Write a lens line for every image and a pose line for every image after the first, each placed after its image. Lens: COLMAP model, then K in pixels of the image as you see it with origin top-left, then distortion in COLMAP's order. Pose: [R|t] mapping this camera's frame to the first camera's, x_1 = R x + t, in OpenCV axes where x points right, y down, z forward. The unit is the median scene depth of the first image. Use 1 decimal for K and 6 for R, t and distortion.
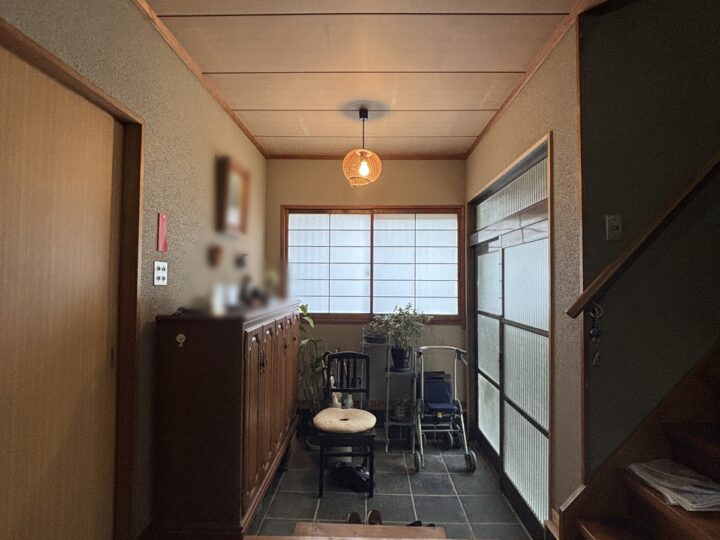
lens RADIAL K [[388.9, 0, 360.9], [0, 388.9, 268.9], [0, 0, 1]] dist [-0.000950, -0.003824]
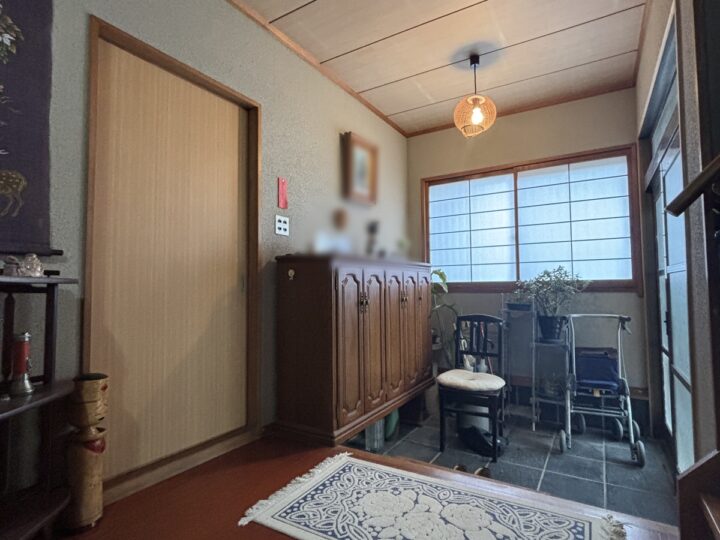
lens RADIAL K [[388.9, 0, 357.5], [0, 388.9, 272.9], [0, 0, 1]] dist [-0.000950, -0.003824]
pose [[0.861404, -0.034927, -0.506718, 0.199281], [0.031628, 0.999385, -0.015120, 0.117148], [0.506934, -0.003002, 0.861980, 0.023723]]
